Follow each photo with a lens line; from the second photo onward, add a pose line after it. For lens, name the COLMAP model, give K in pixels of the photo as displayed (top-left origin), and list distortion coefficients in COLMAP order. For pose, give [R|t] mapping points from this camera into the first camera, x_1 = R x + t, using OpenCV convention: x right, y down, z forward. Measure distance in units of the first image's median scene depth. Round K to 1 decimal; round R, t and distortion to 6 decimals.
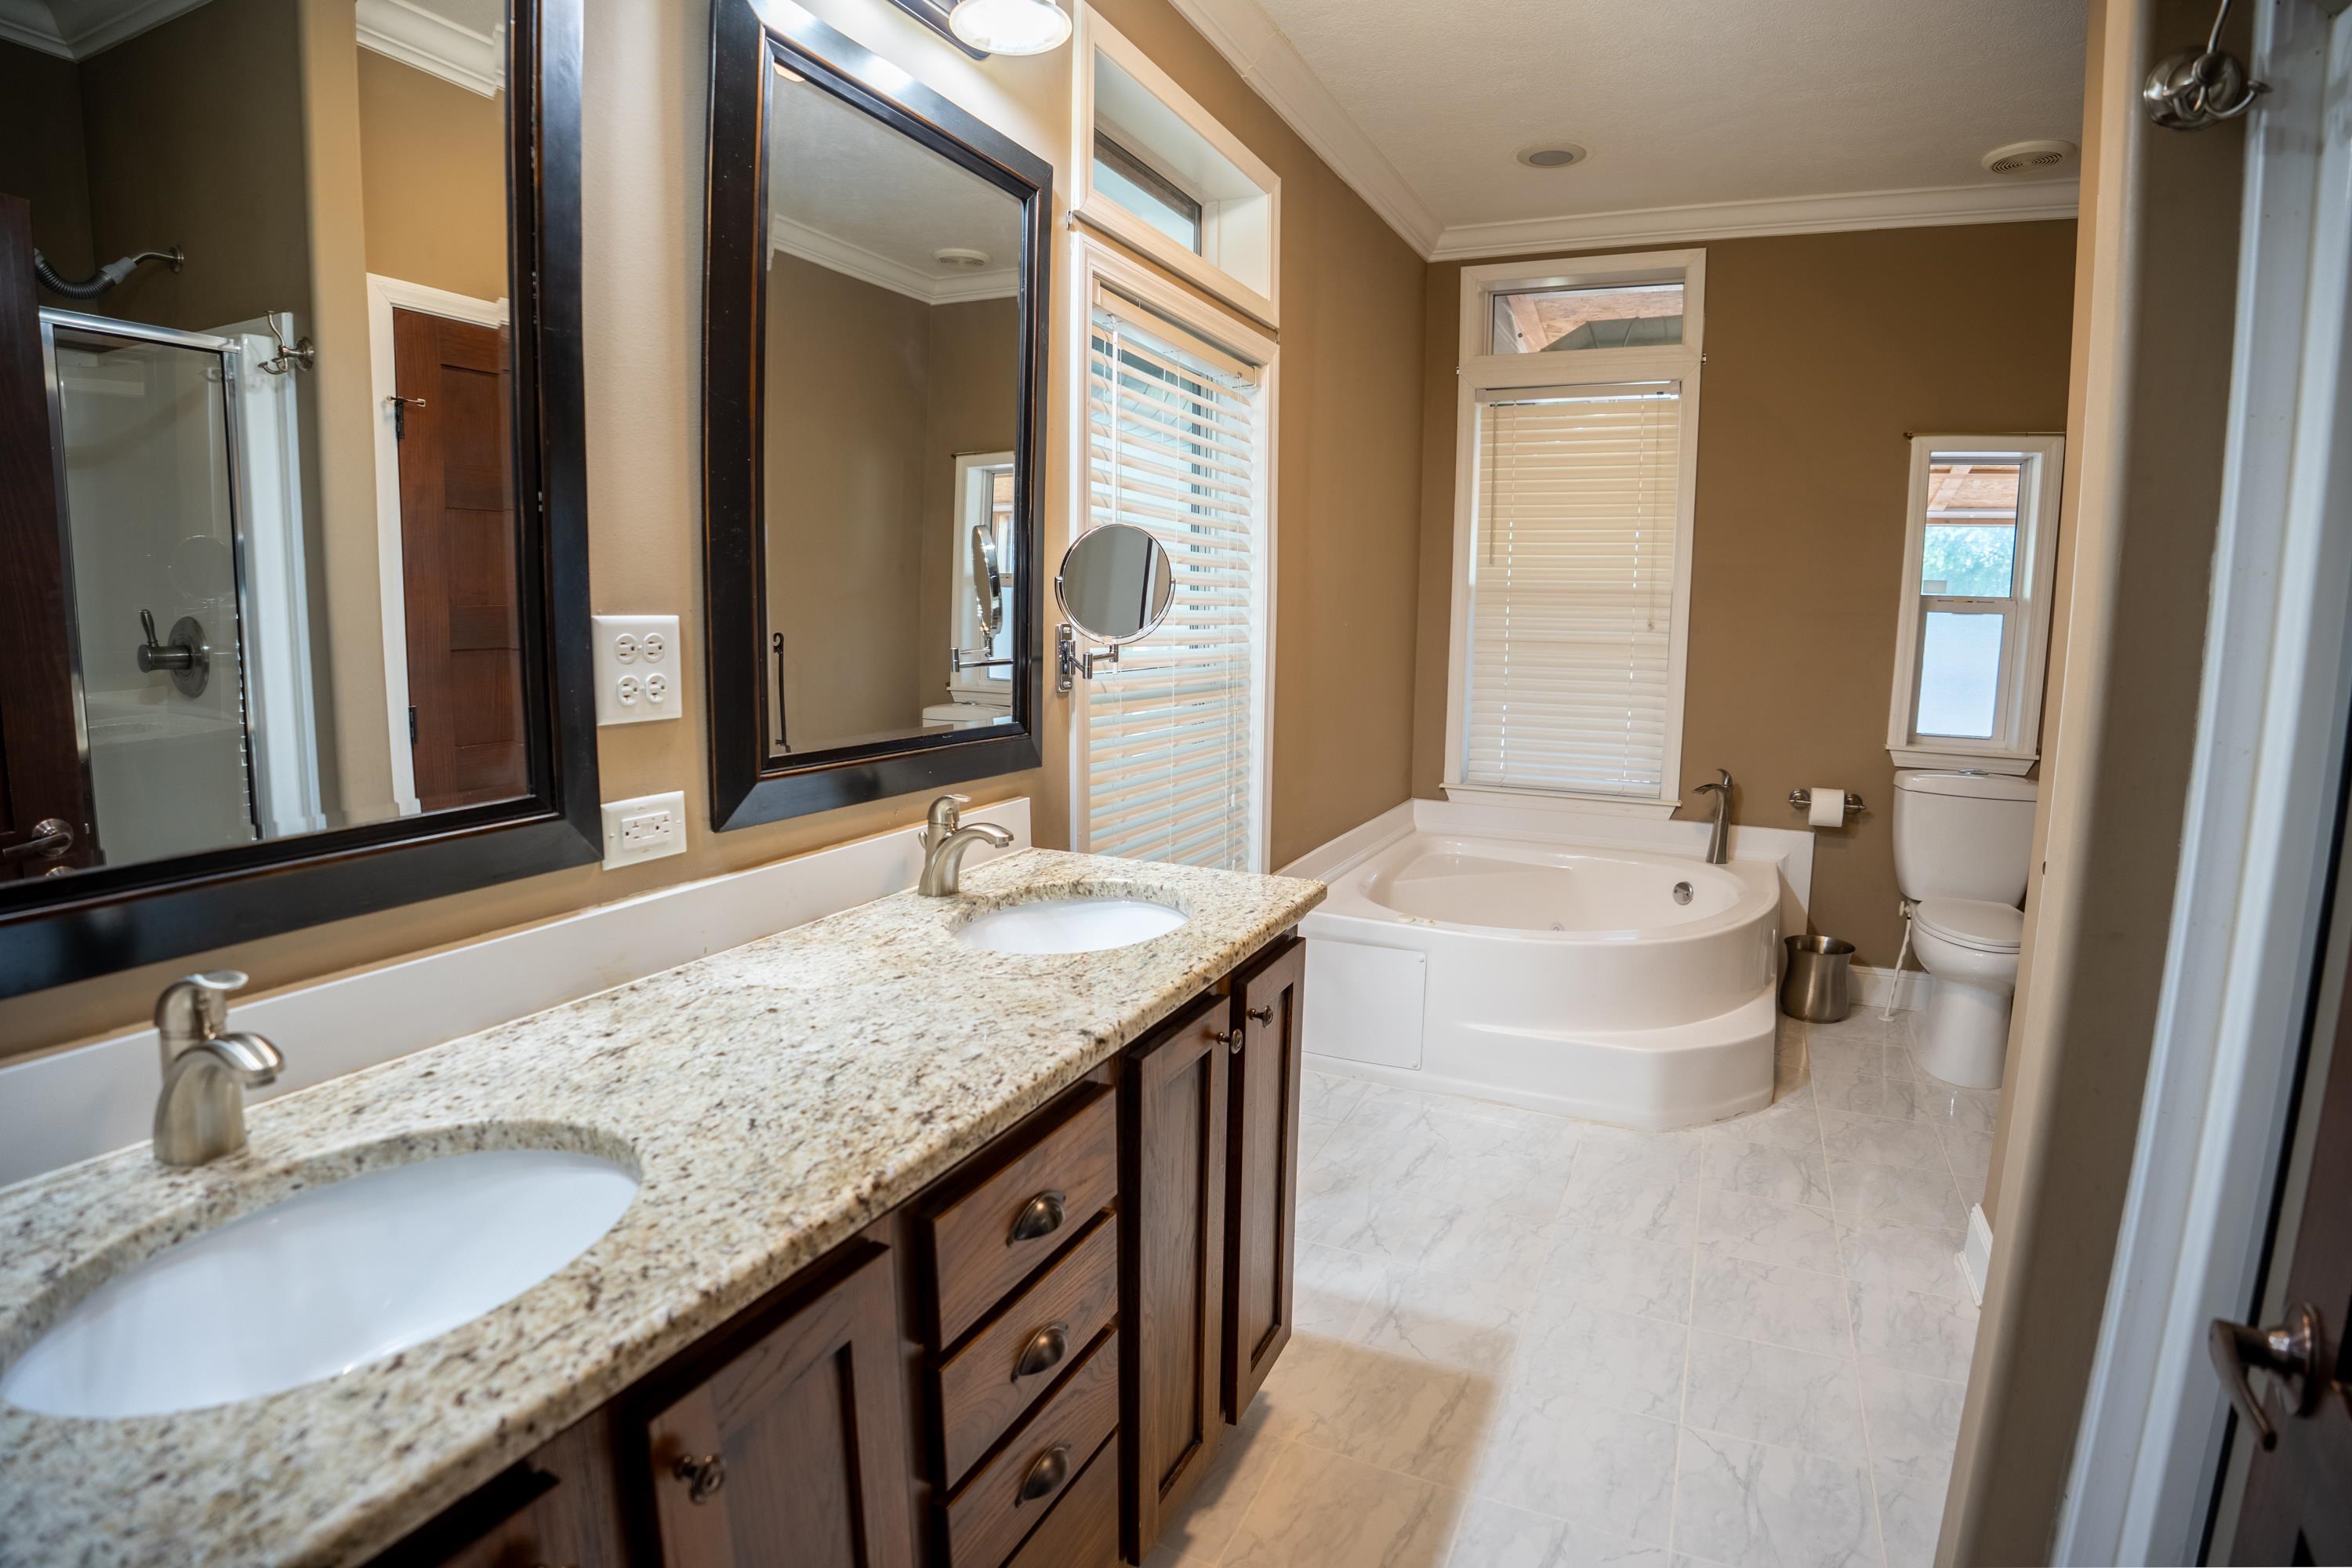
lens RADIAL K [[1140.0, 0, 1204.3], [0, 1140.0, 738.6], [0, 0, 1]] dist [-0.054862, 0.002302]
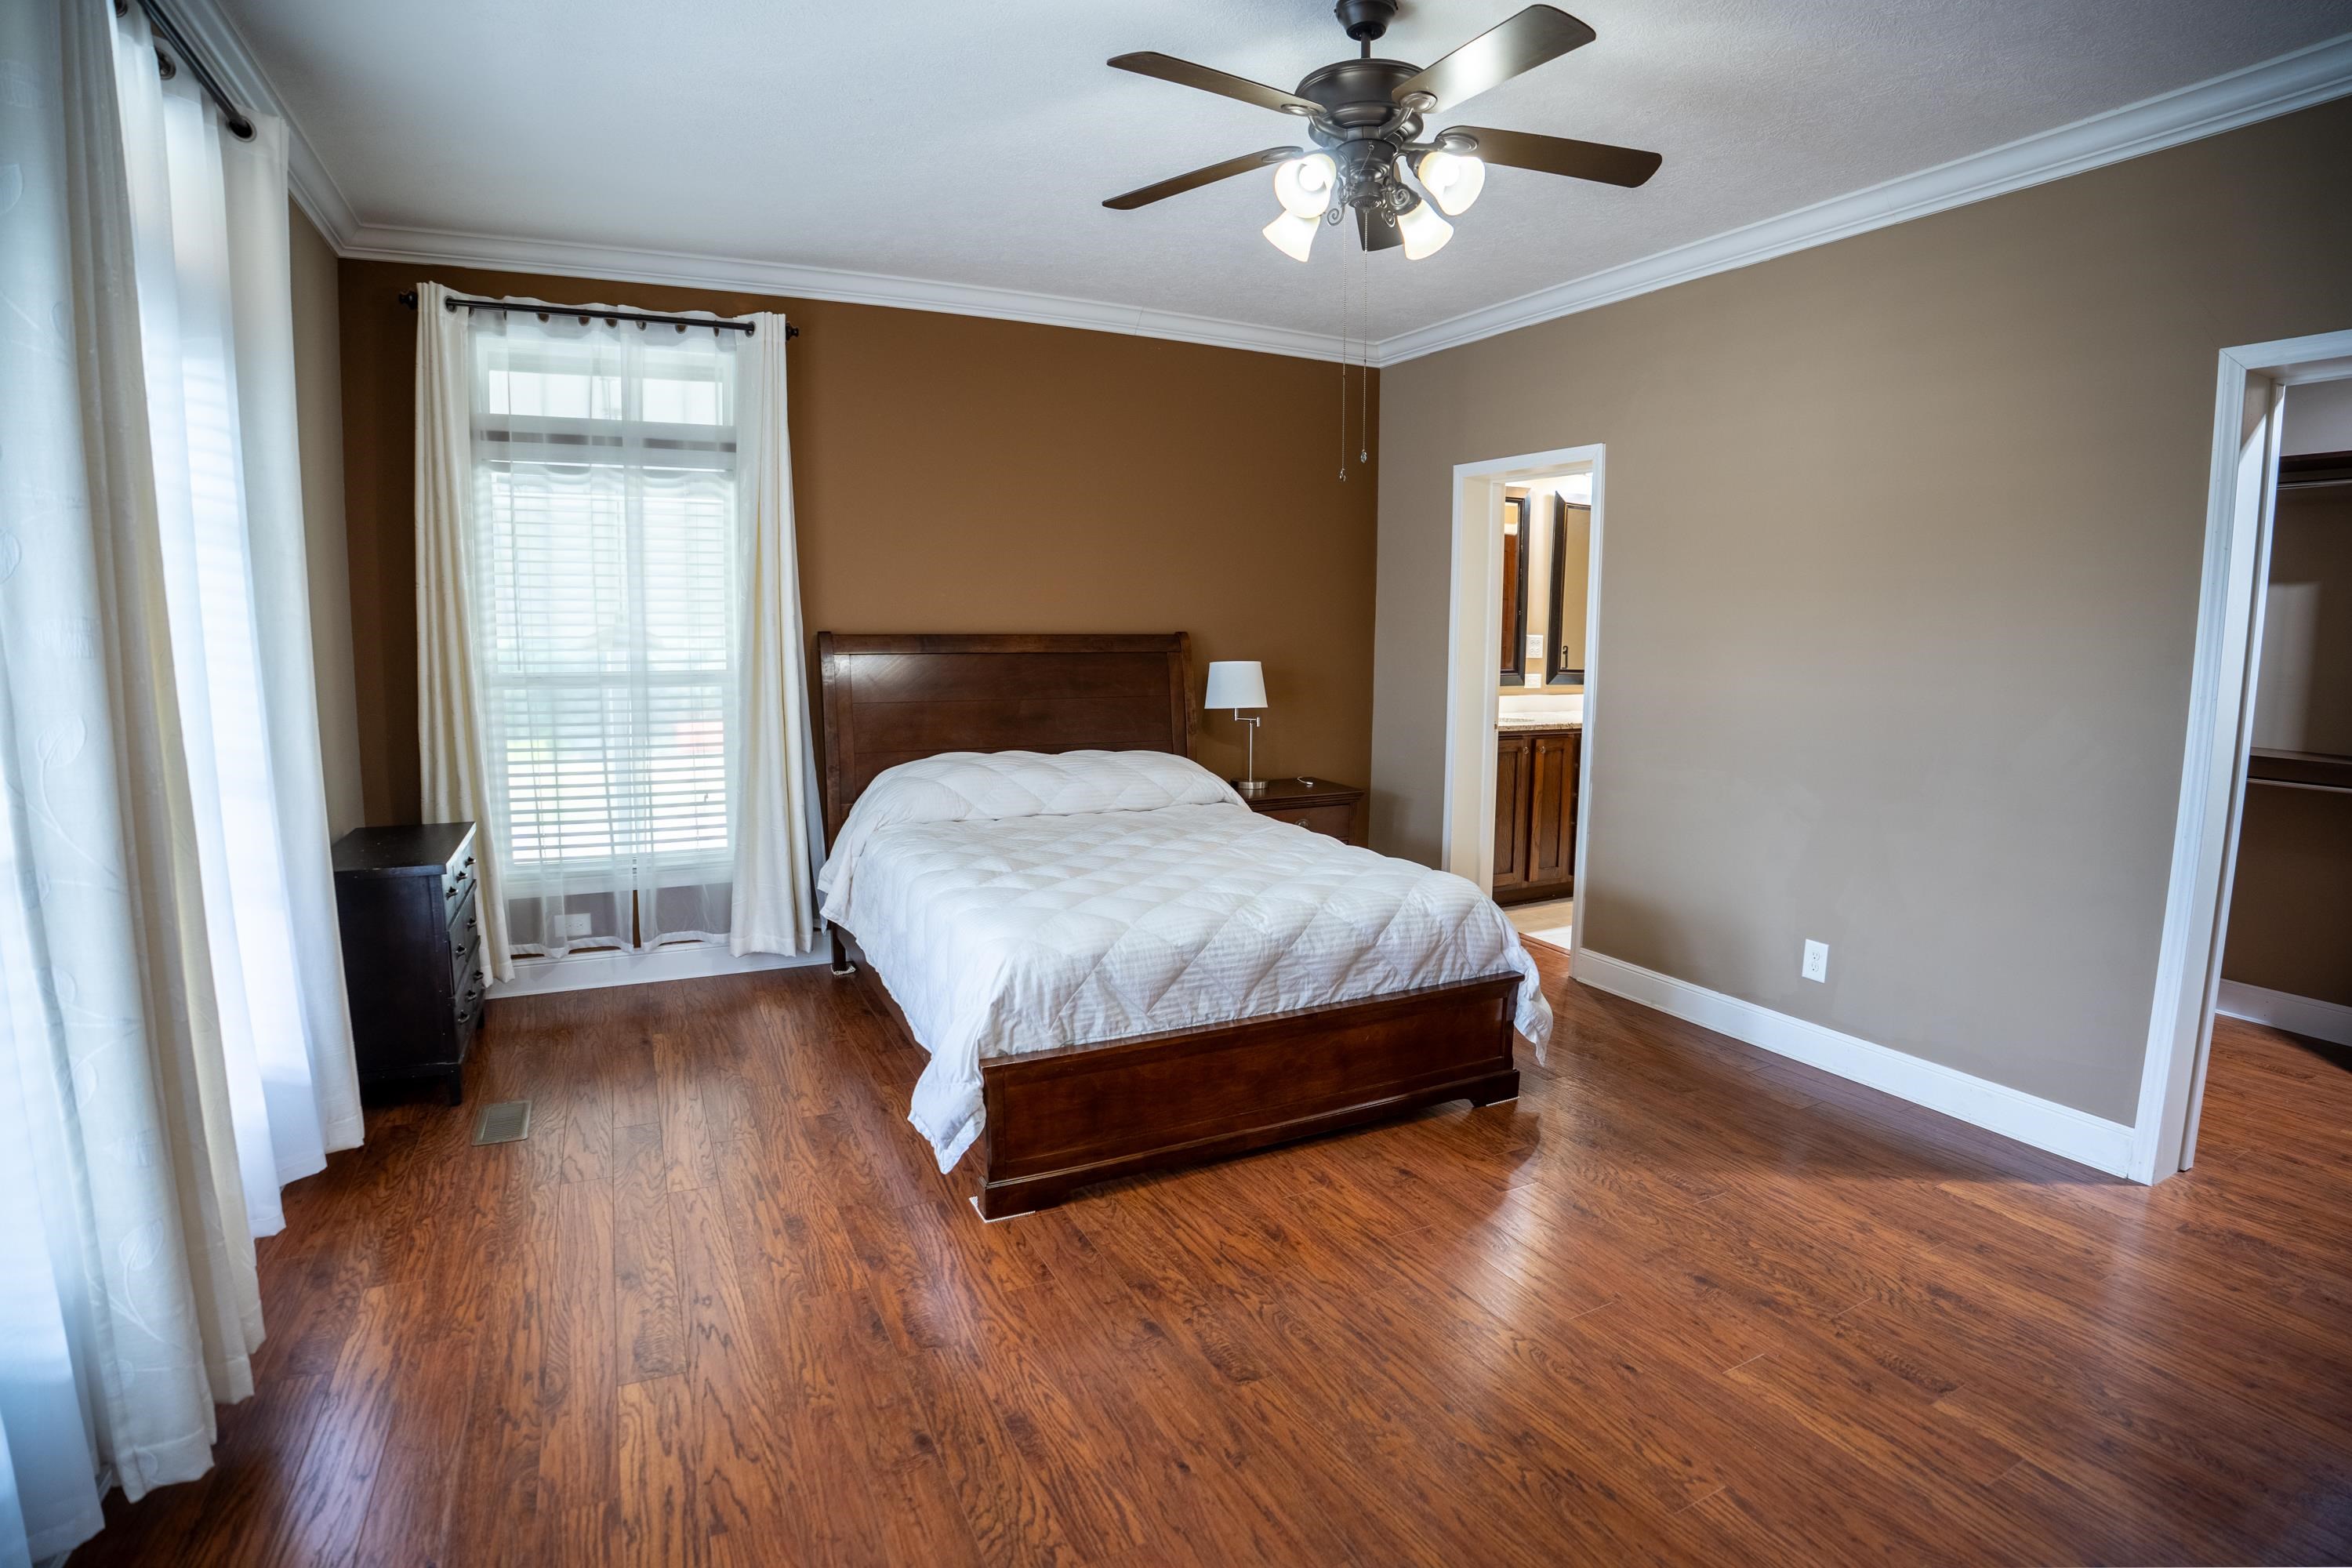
lens RADIAL K [[1140.0, 0, 1179.1], [0, 1140.0, 789.0], [0, 0, 1]] dist [-0.054862, 0.002302]
pose [[0.773442, 0.056030, -0.631386, 0.461908], [-0.057706, 0.998173, 0.017890, 0.177612], [0.631235, 0.022598, 0.775262, -1.207562]]
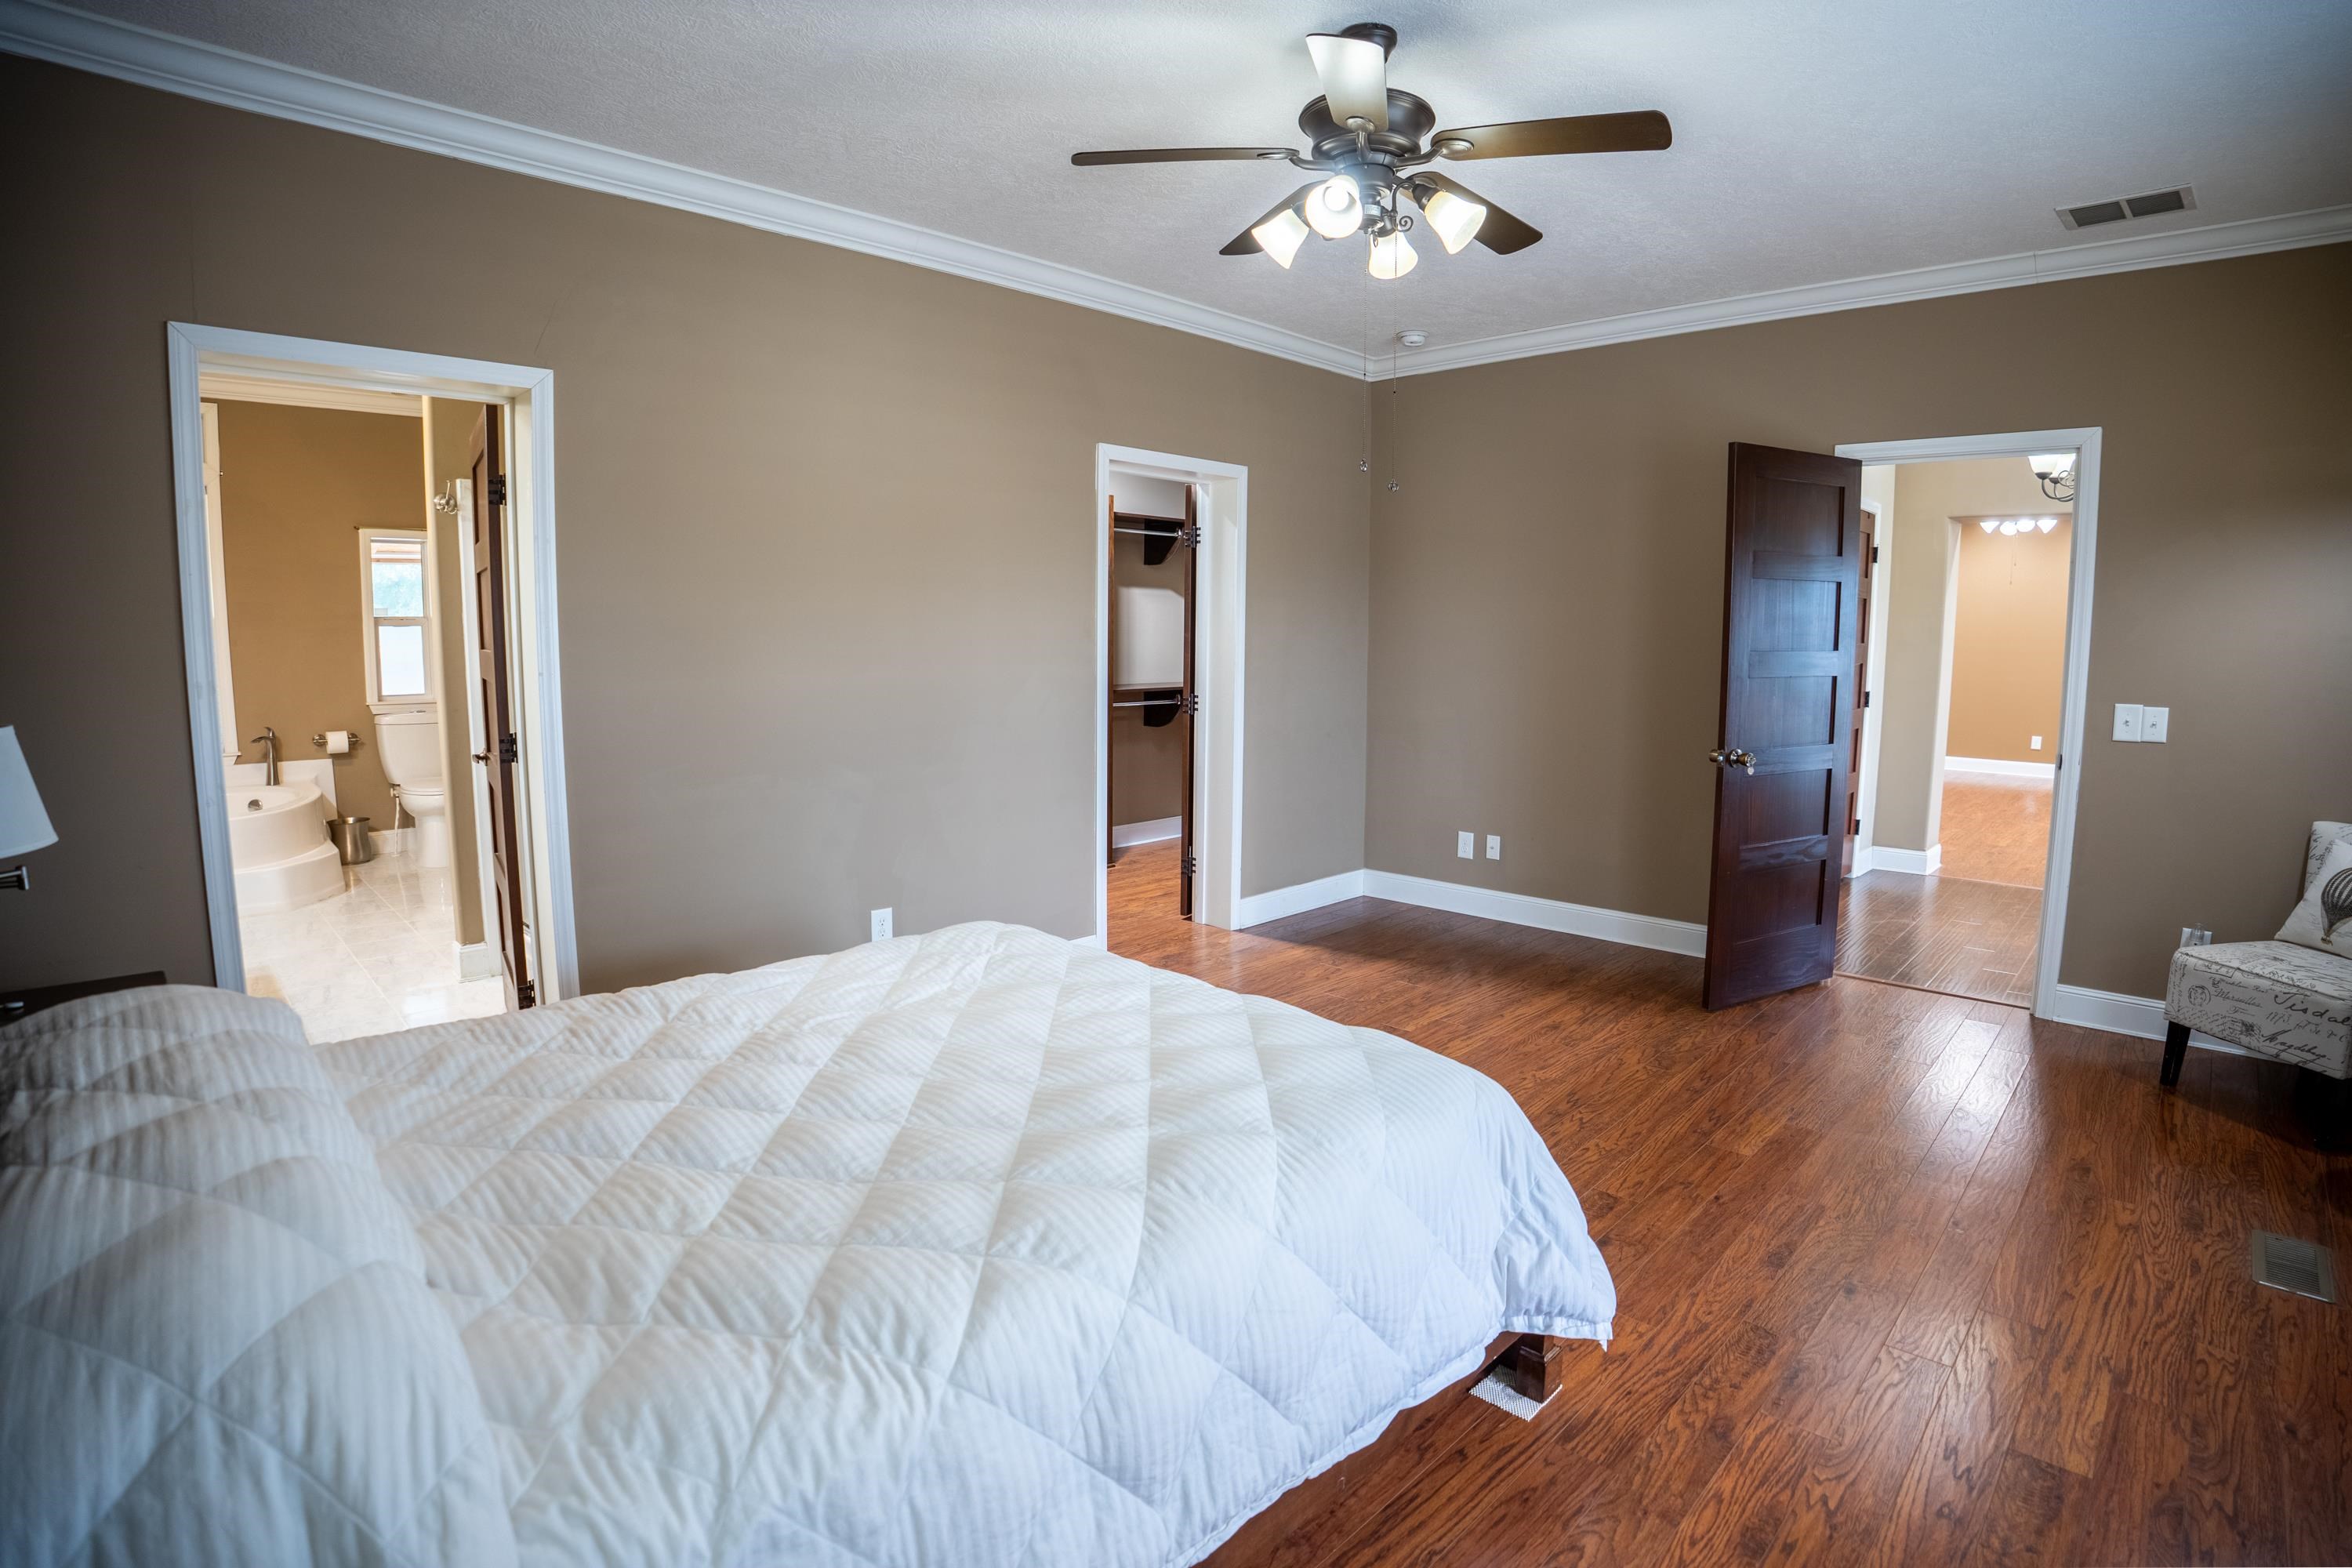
lens RADIAL K [[1140.0, 0, 1182.4], [0, 1140.0, 765.8], [0, 0, 1]] dist [-0.054862, 0.002302]
pose [[0.346926, -0.129098, 0.928965, -0.564239], [0.116044, 0.988779, 0.094073, 0.088194], [-0.930686, 0.075164, 0.358014, -0.795631]]
